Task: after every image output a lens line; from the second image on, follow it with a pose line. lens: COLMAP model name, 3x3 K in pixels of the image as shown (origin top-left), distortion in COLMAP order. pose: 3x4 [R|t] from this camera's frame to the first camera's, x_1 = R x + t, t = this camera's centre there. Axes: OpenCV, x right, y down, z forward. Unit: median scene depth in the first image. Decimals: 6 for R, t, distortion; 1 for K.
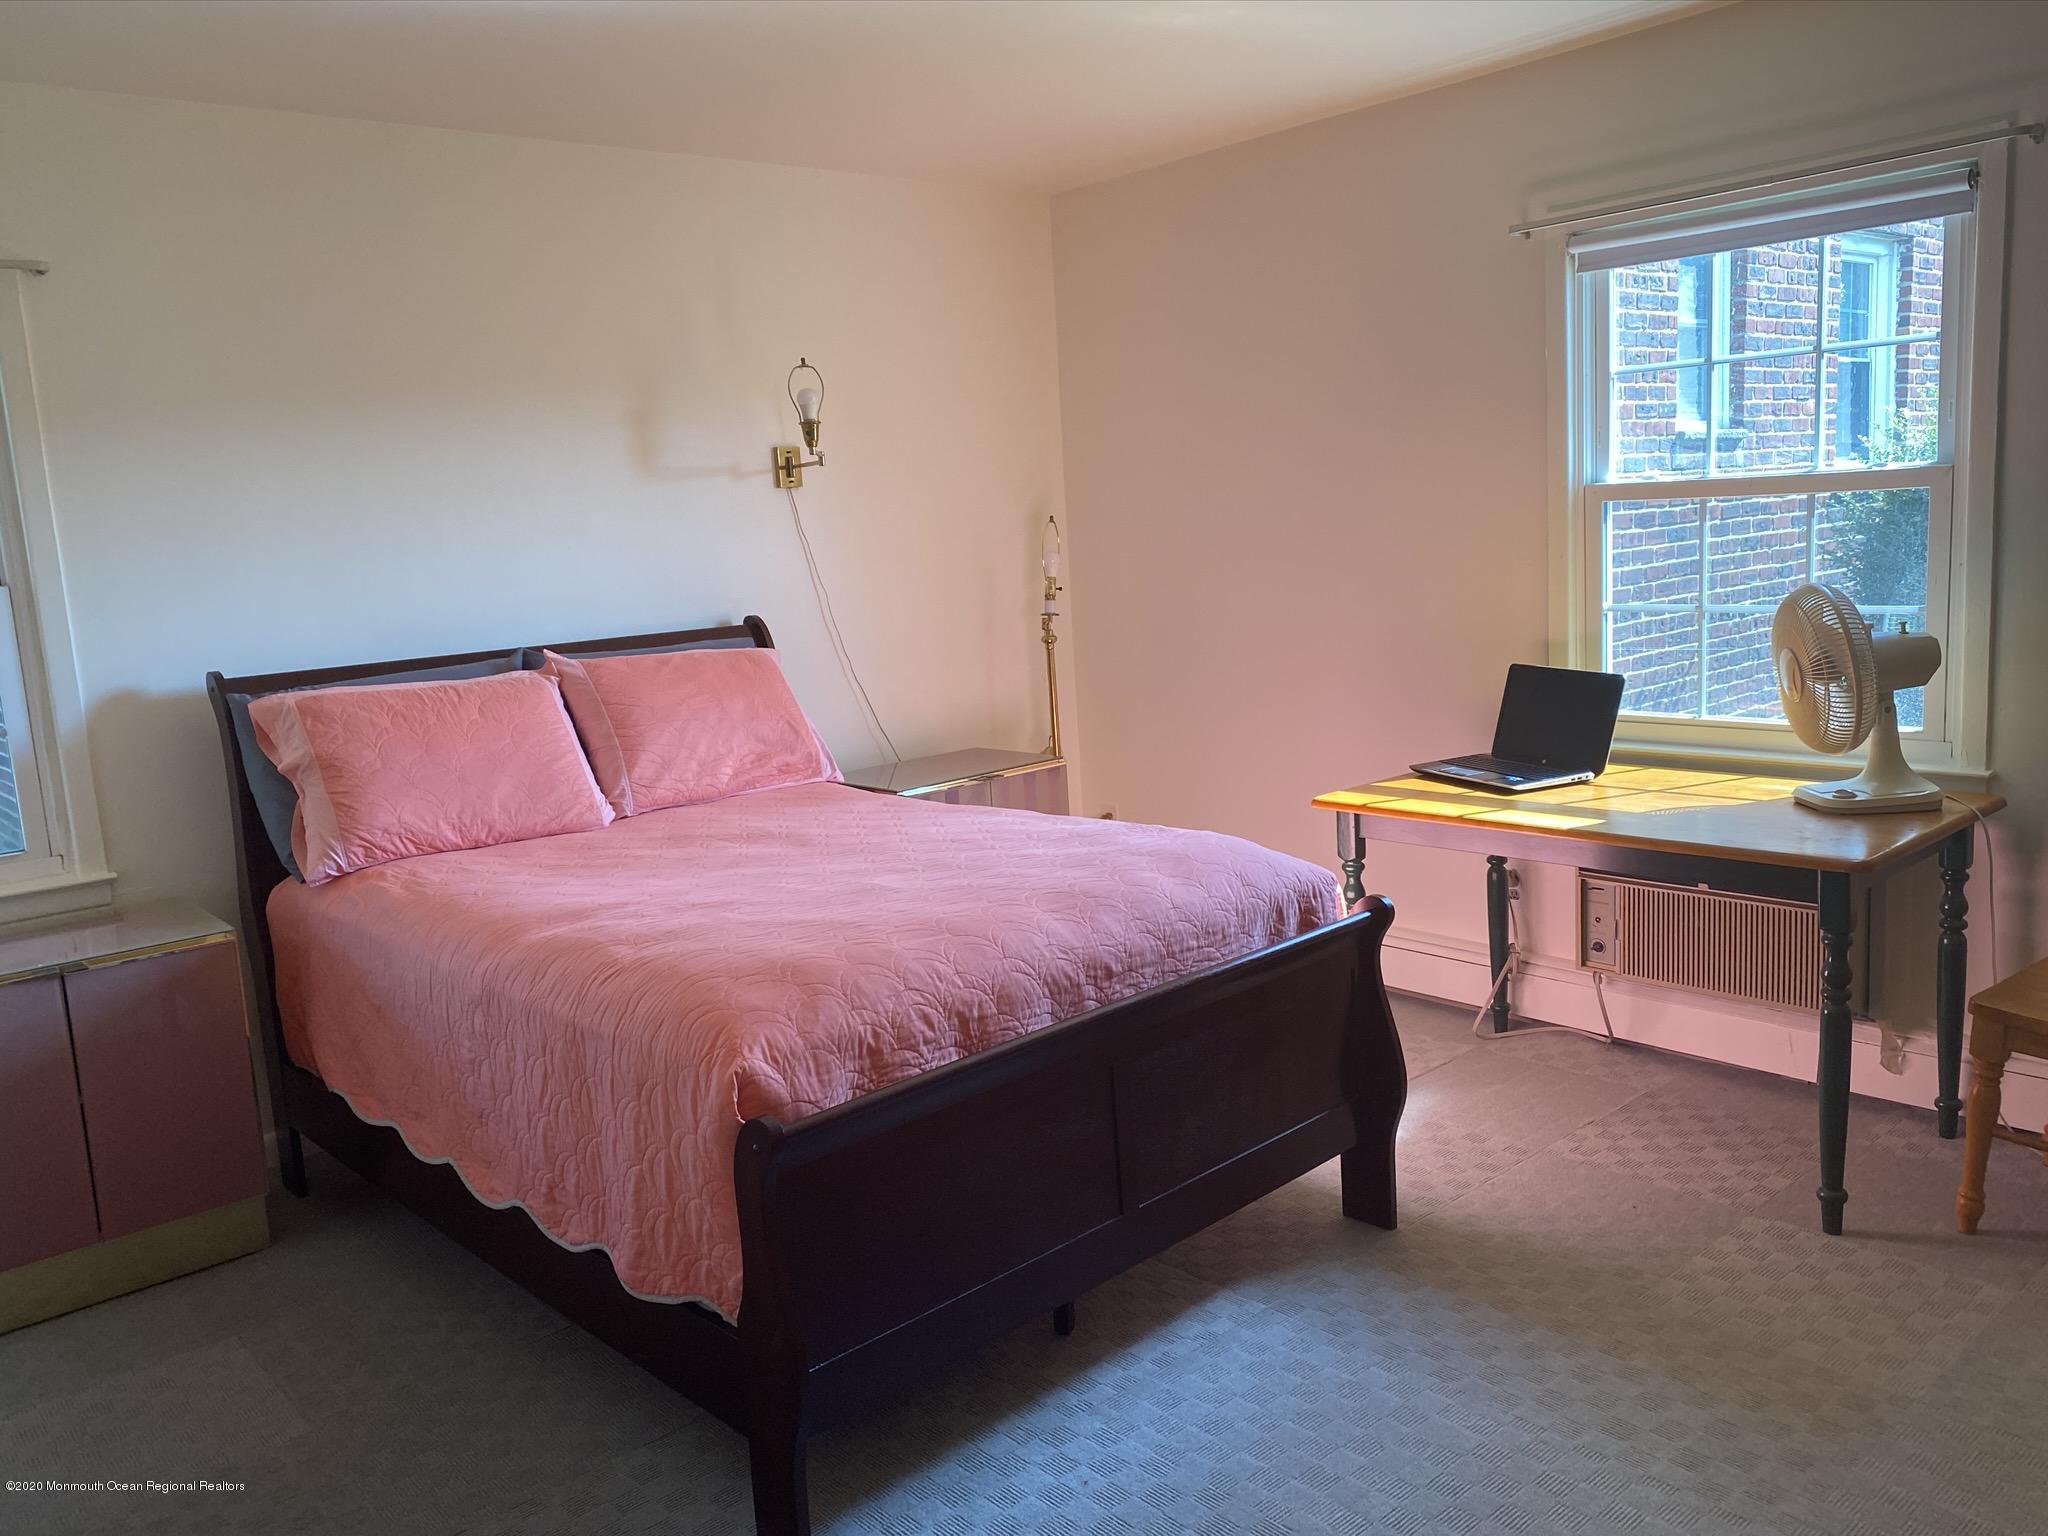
lens RADIAL K [[1588.0, 0, 1024.1], [0, 1588.0, 754.7], [0, 0, 1]] dist [0.147200, -0.389003]
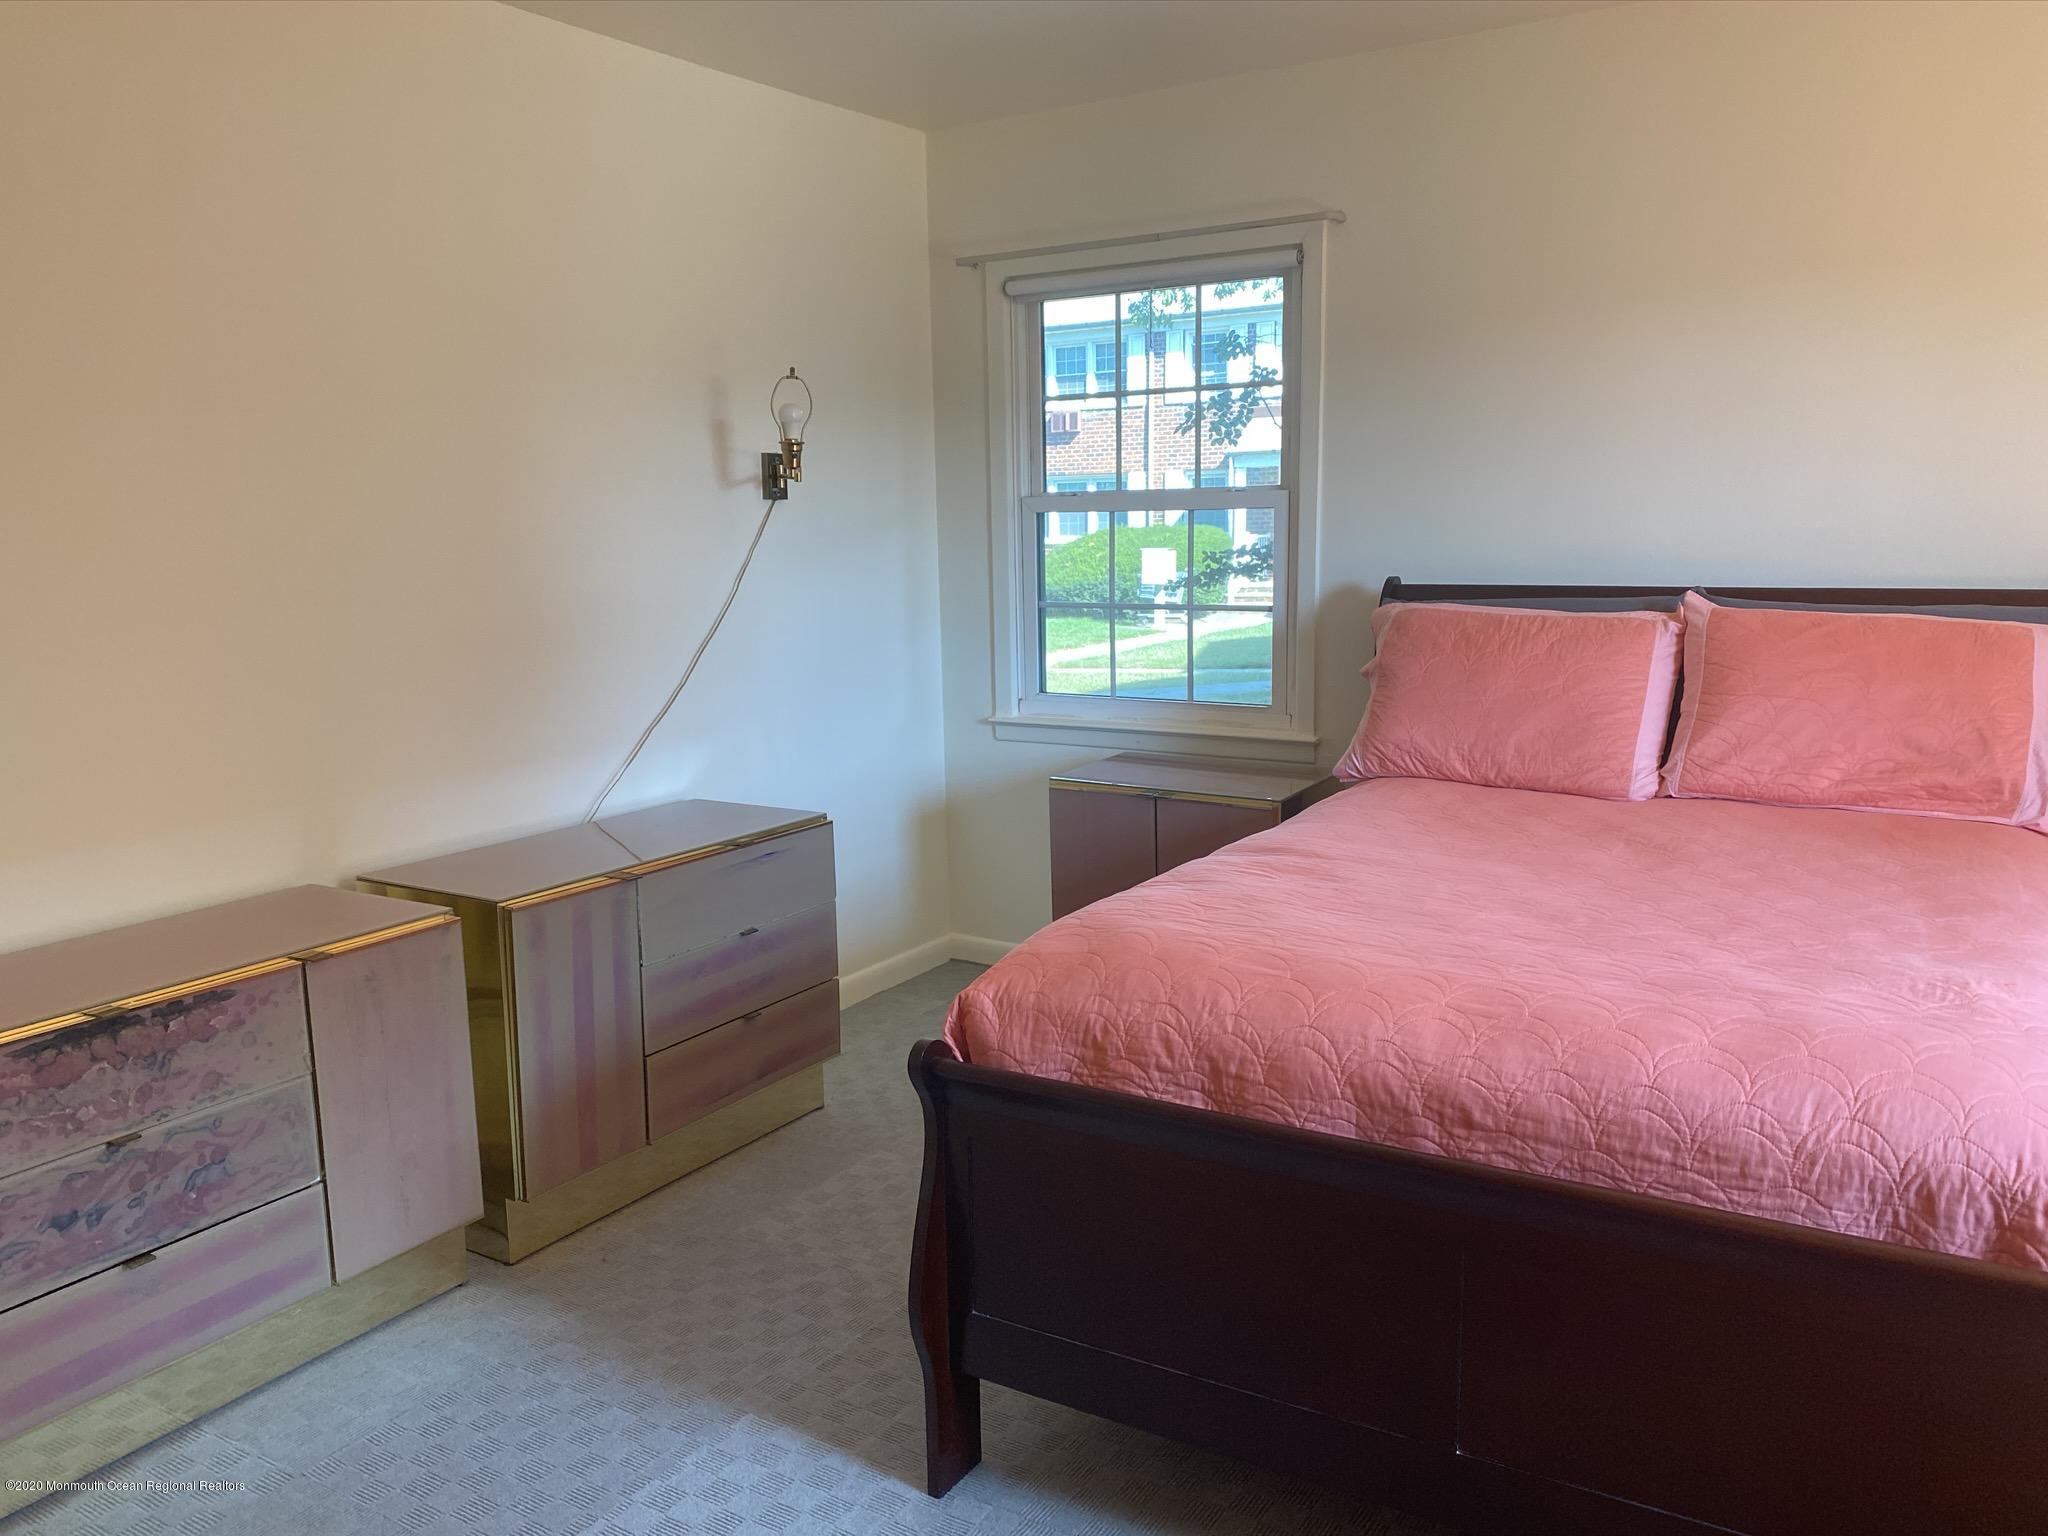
lens RADIAL K [[1566.5, 0, 984.2], [0, 1566.5, 767.8], [0, 0, 1]] dist [0.029630, -0.035698]
pose [[0.255417, 0.212563, -0.943175, 0.598234], [-0.137832, 0.973574, 0.182088, -0.105272], [0.956956, 0.083492, 0.277965, 0.578792]]
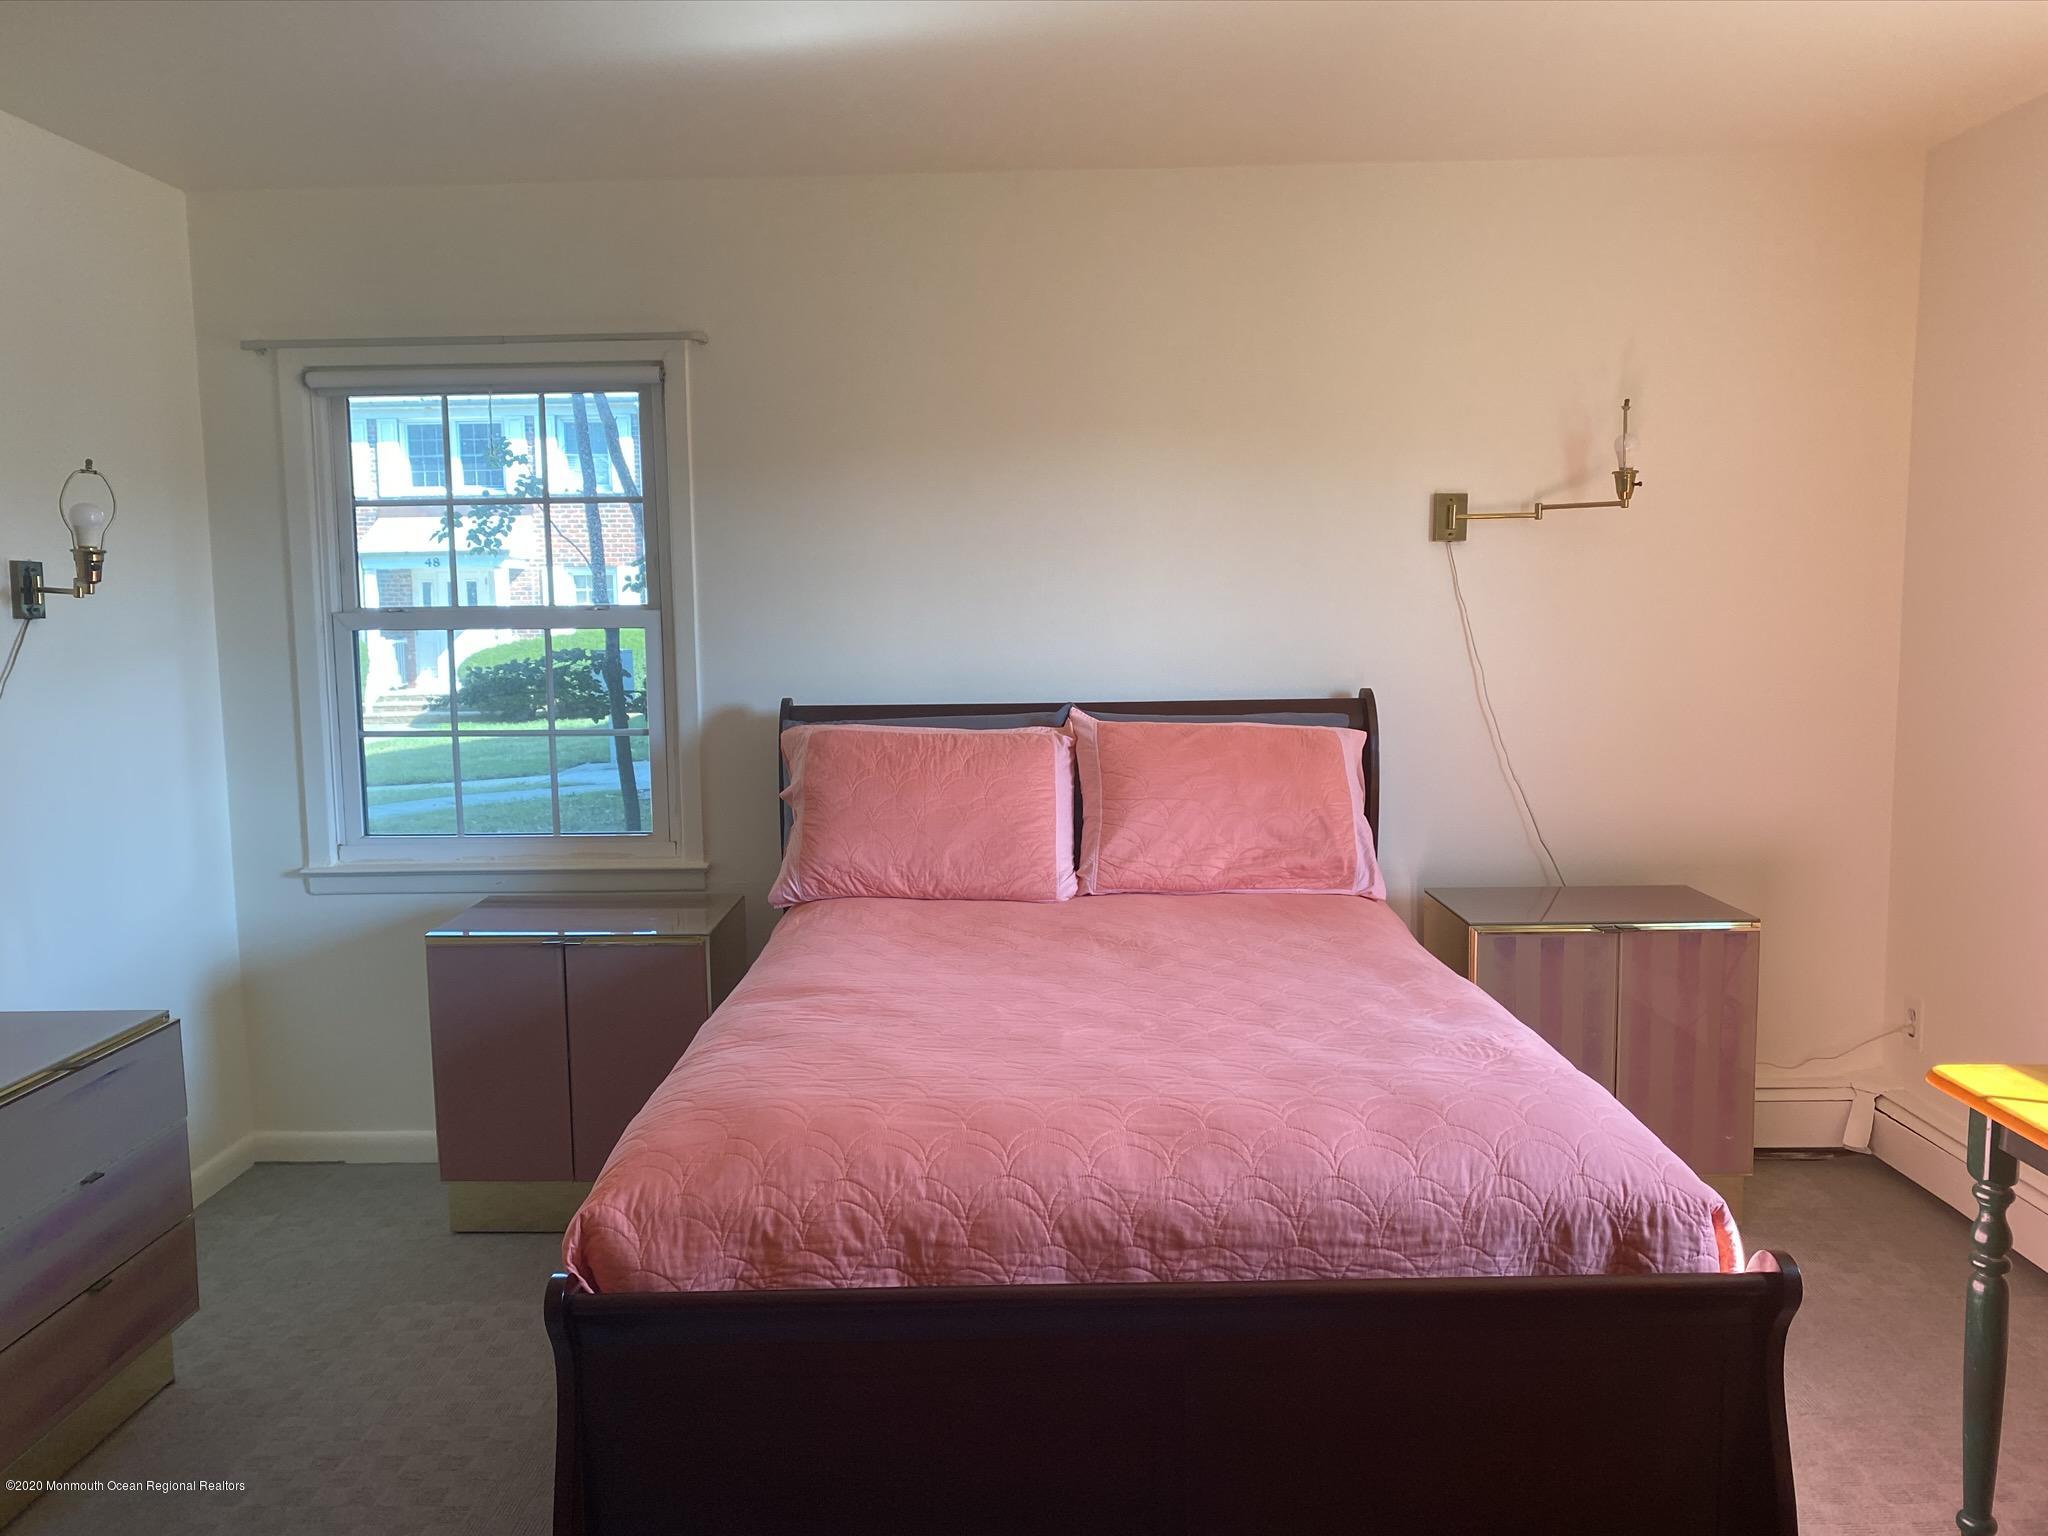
lens RADIAL K [[1564.2, 0, 1007.1], [0, 1564.2, 770.1], [0, 0, 1]] dist [0.097593, -0.229959]
pose [[0.728776, 0.126035, -0.673053, 0.434174], [-0.131555, 0.990375, 0.043010, -0.089309], [0.671996, 0.057199, 0.738342, 0.403892]]
